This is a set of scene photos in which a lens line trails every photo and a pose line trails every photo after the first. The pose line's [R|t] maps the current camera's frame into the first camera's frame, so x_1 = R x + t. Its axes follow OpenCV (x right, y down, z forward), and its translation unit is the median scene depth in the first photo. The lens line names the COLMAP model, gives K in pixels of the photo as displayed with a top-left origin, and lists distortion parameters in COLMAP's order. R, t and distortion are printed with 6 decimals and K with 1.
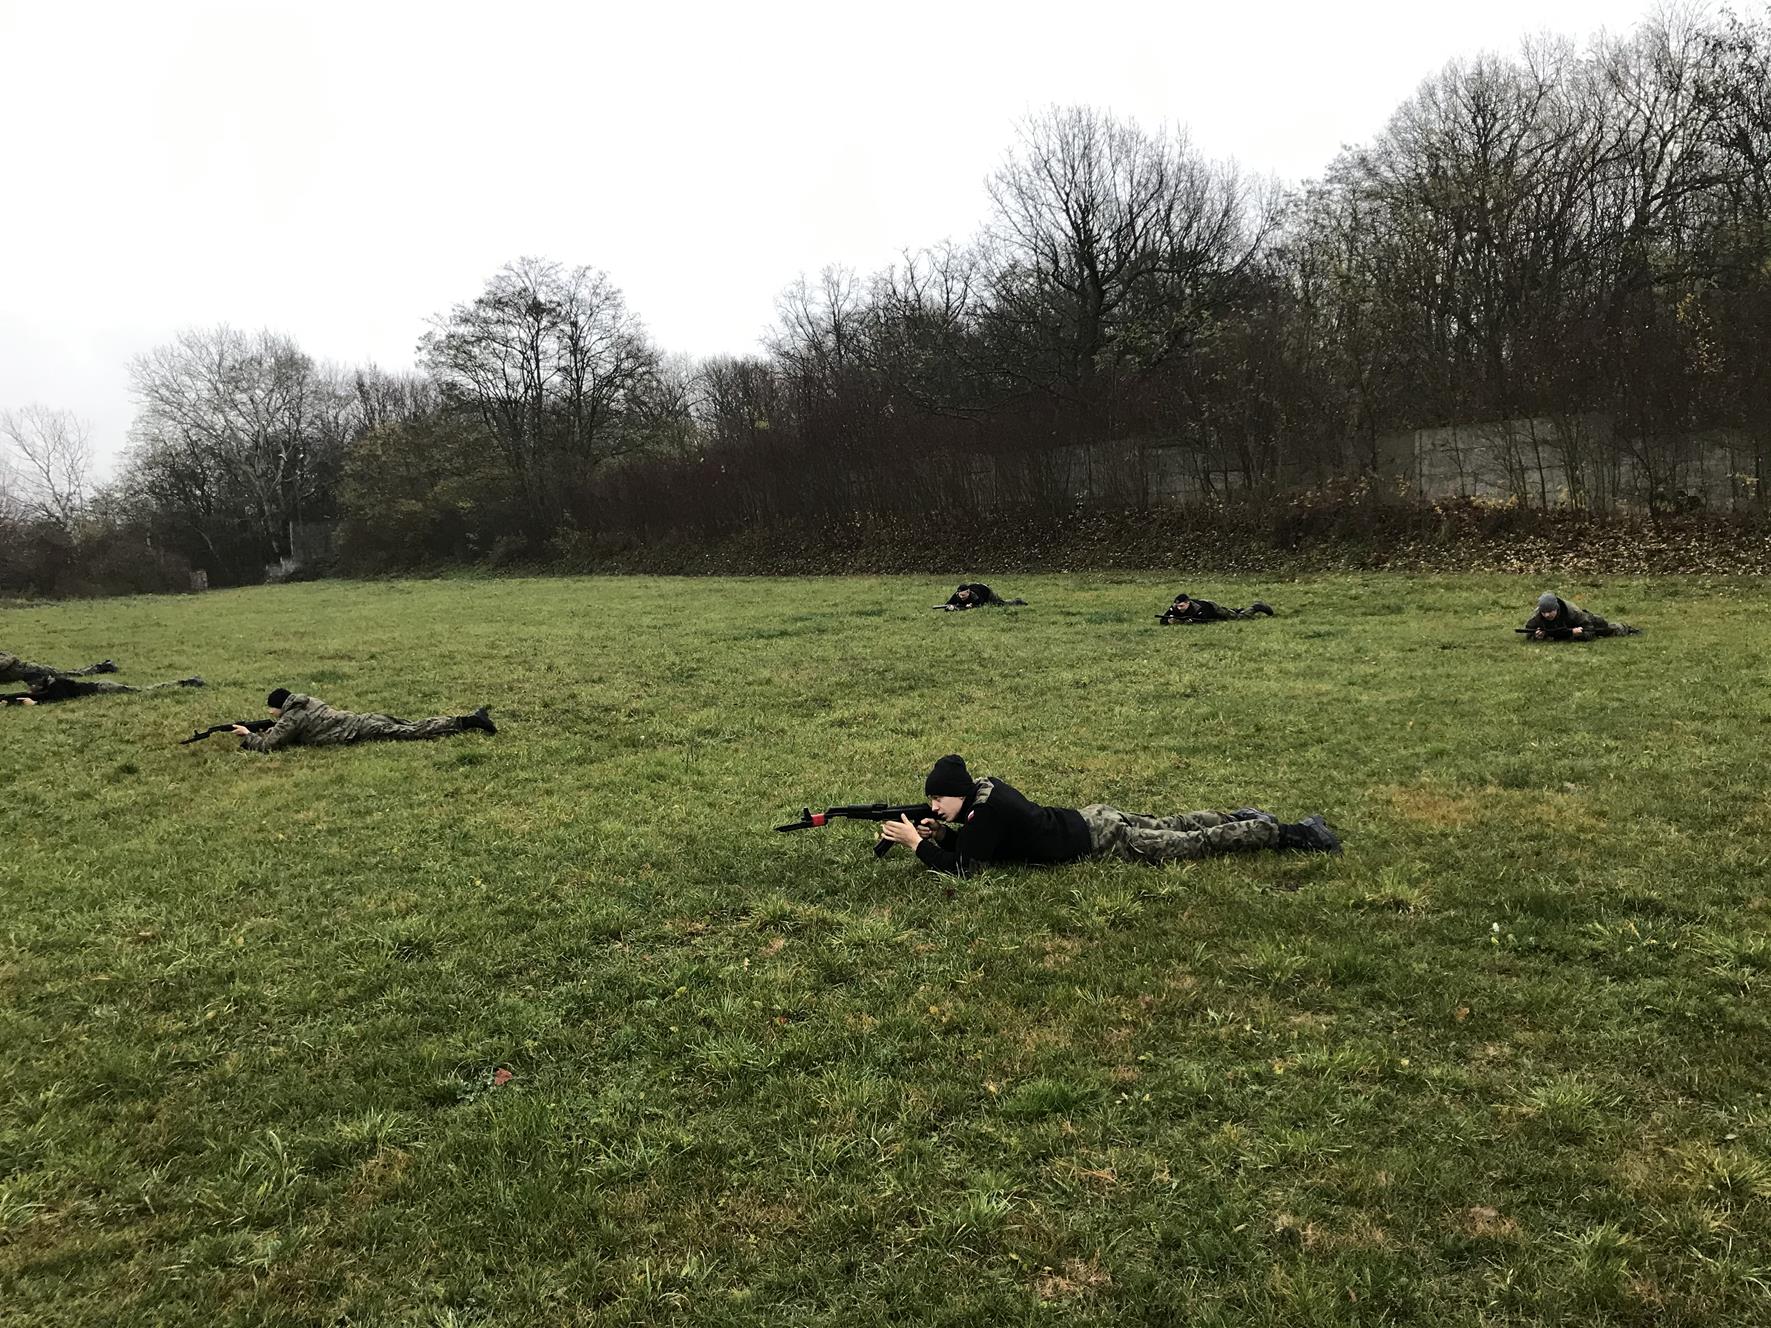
lens RADIAL K [[1448.0, 0, 890.6], [0, 1448.0, 660.0], [0, 0, 1]] dist [0.017022, -0.008232]
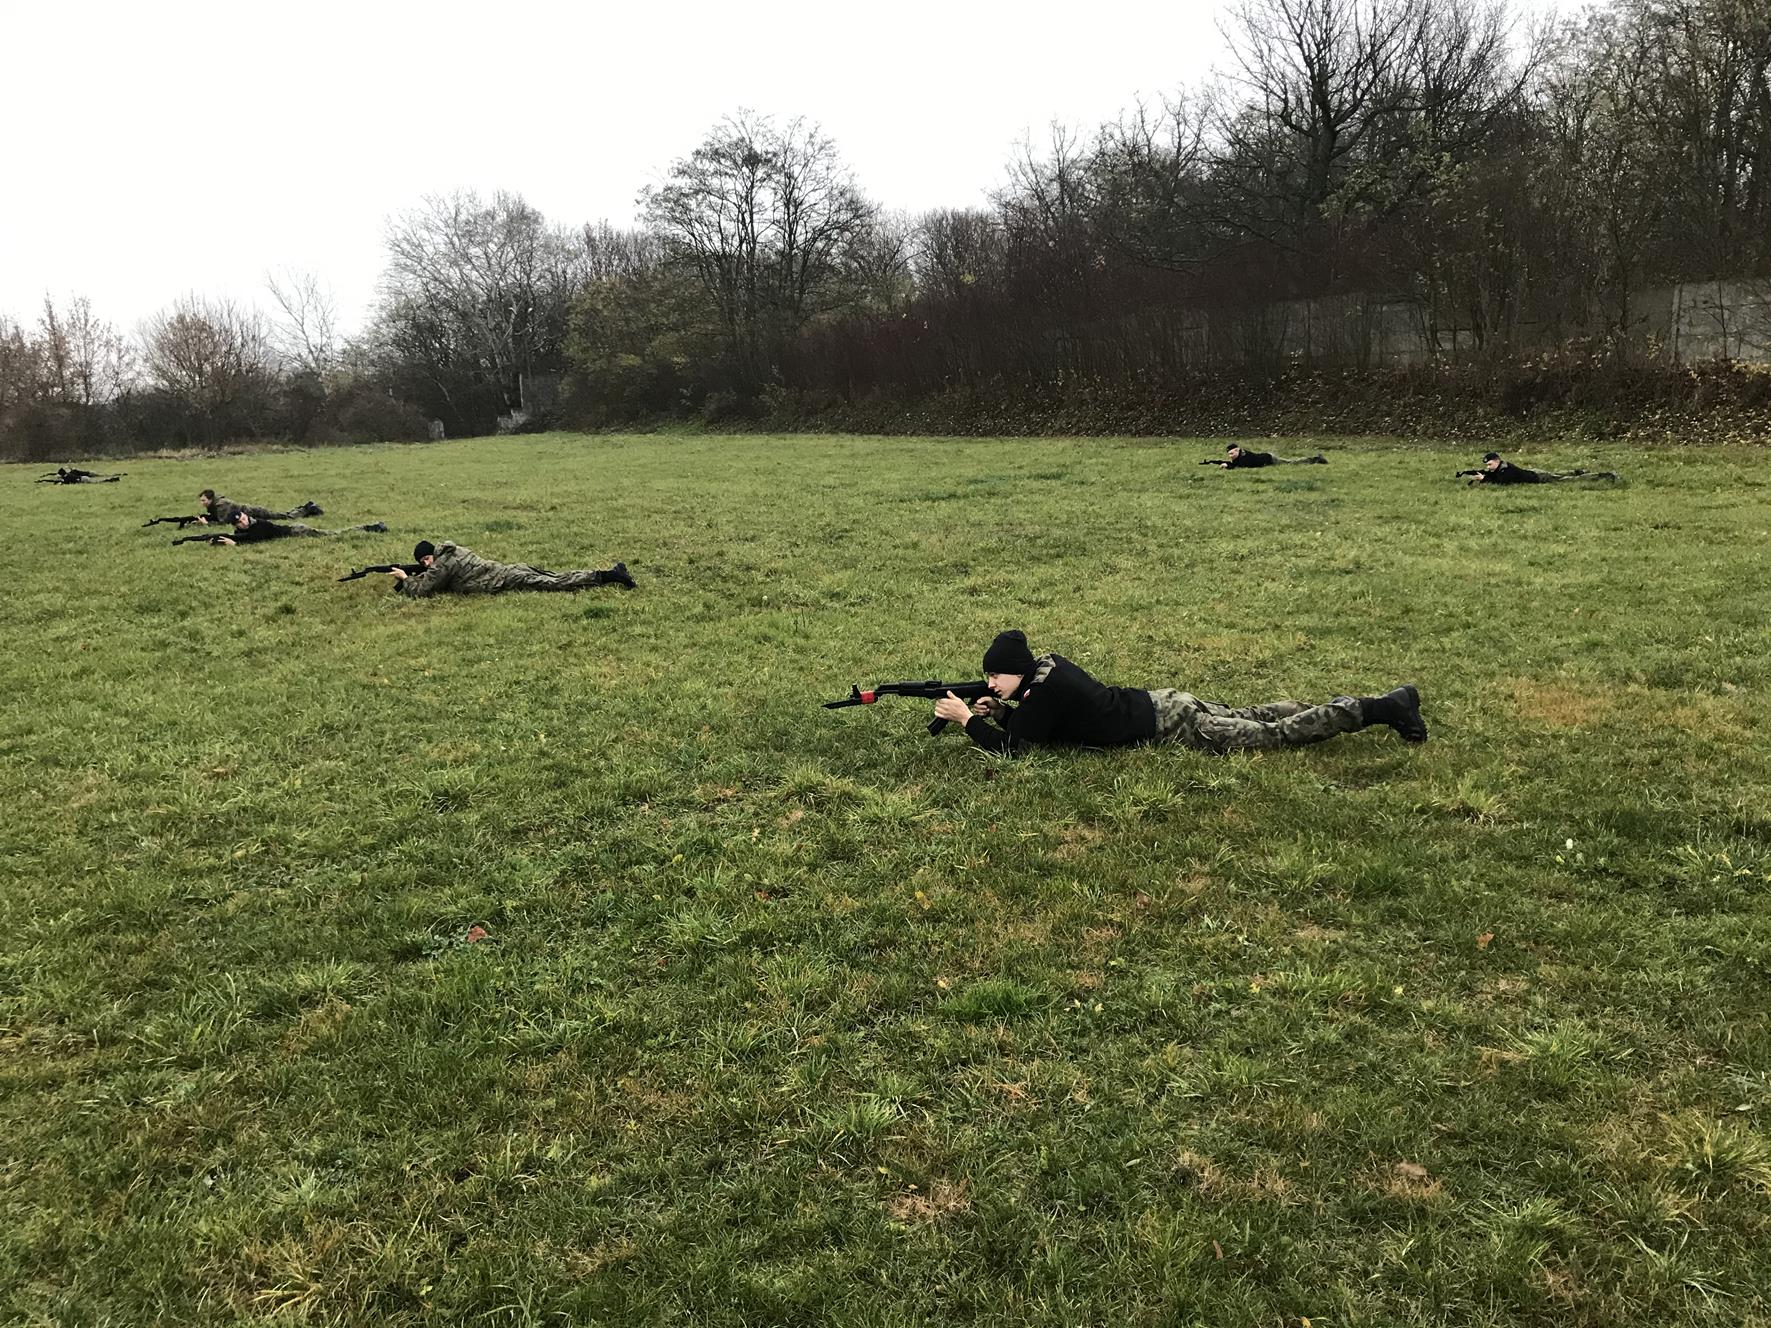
lens RADIAL K [[1449.9, 0, 888.2], [0, 1449.9, 653.9], [0, 0, 1]] dist [0.038742, -0.047859]
pose [[0.988265, 0.040183, -0.147366, 0.055763], [-0.026690, 0.995362, 0.092425, -0.001688], [0.150396, -0.087407, 0.984754, 0.027807]]
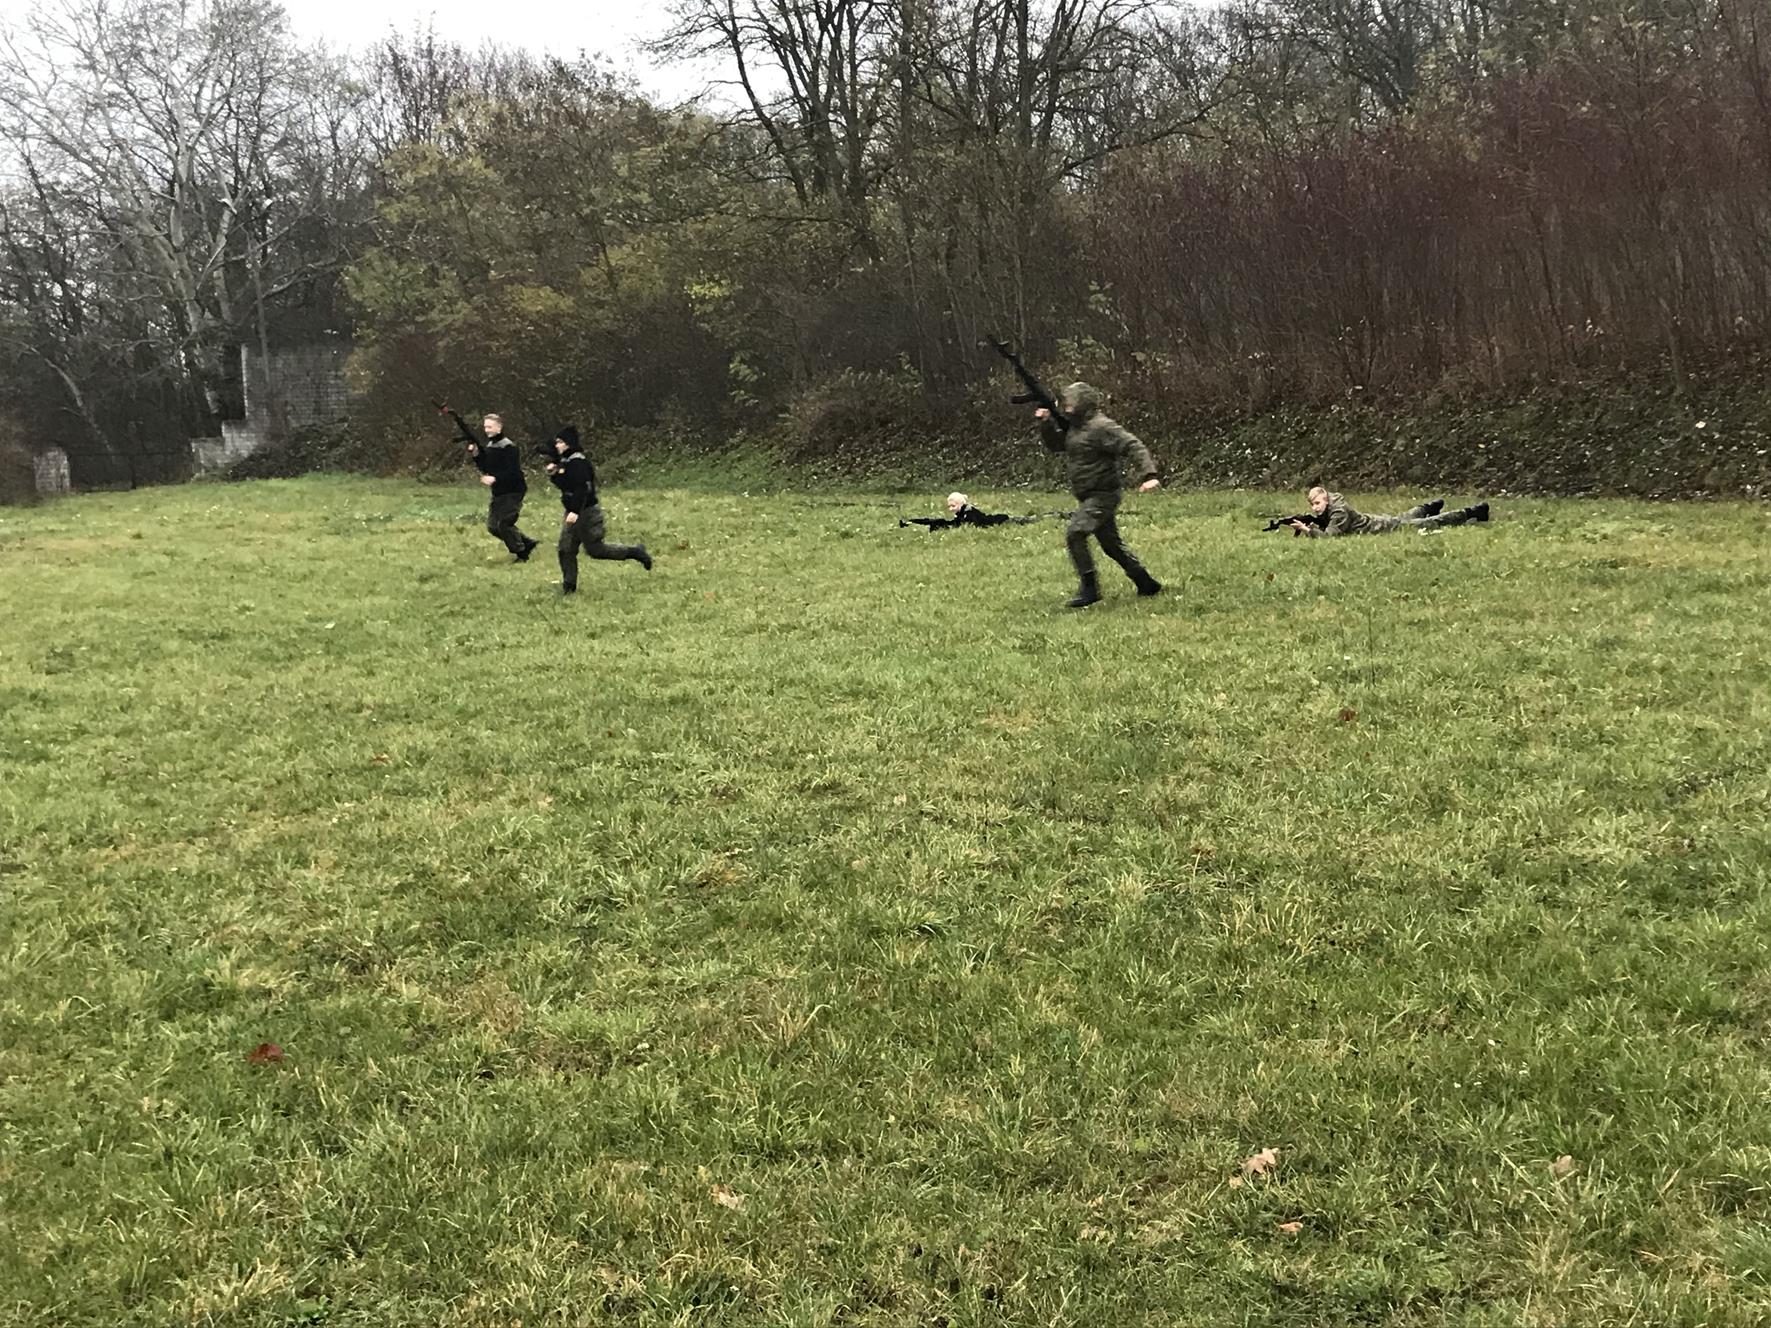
lens RADIAL K [[2439.4, 0, 885.5], [0, 2439.4, 664.0], [0, 0, 1]] dist [0.218036, -0.761318]
pose [[0.991901, 0.021419, -0.125198, -1.048648], [-0.018658, 0.999557, 0.023181, -0.157483], [0.125639, -0.020657, 0.991861, 2.326872]]
